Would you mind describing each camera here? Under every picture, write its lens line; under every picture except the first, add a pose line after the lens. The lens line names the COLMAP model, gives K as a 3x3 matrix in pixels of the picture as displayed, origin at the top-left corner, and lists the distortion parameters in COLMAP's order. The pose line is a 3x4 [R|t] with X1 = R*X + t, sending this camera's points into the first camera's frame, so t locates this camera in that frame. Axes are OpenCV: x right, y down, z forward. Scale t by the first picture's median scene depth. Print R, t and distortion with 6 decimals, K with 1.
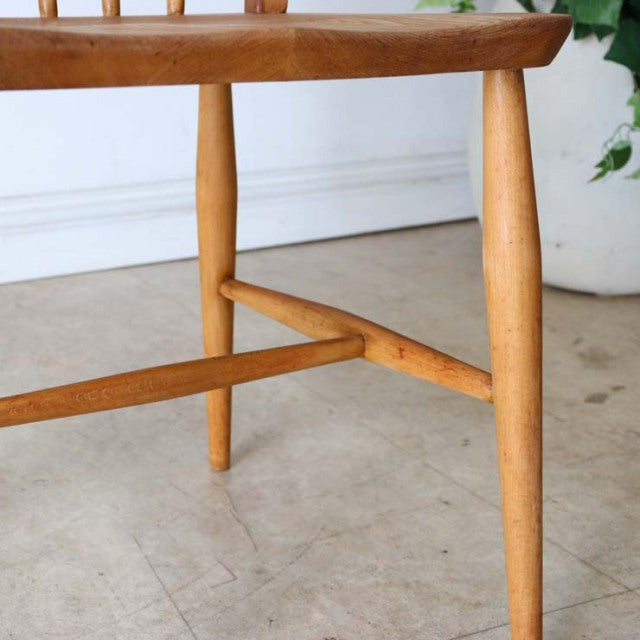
lens RADIAL K [[1155.4, 0, 320.0], [0, 1155.4, 320.0], [0, 0, 1]] dist [-0.066299, 0.253613]
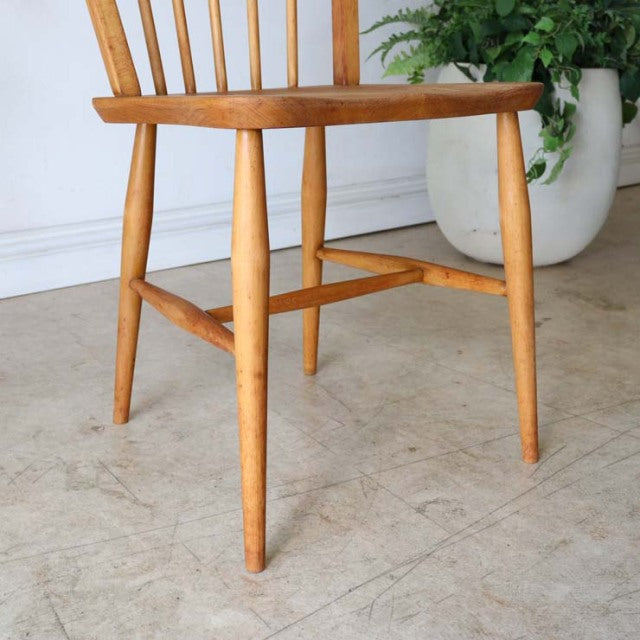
lens RADIAL K [[1044.2, 0, 320.0], [0, 1044.2, 320.0], [0, 0, 1]] dist [-0.108132, 0.043044]
pose [[0.993831, -0.052522, 0.097675, -0.241002], [0.055443, 0.998085, -0.027438, 0.111090], [-0.096047, 0.032684, 0.994840, -0.474747]]
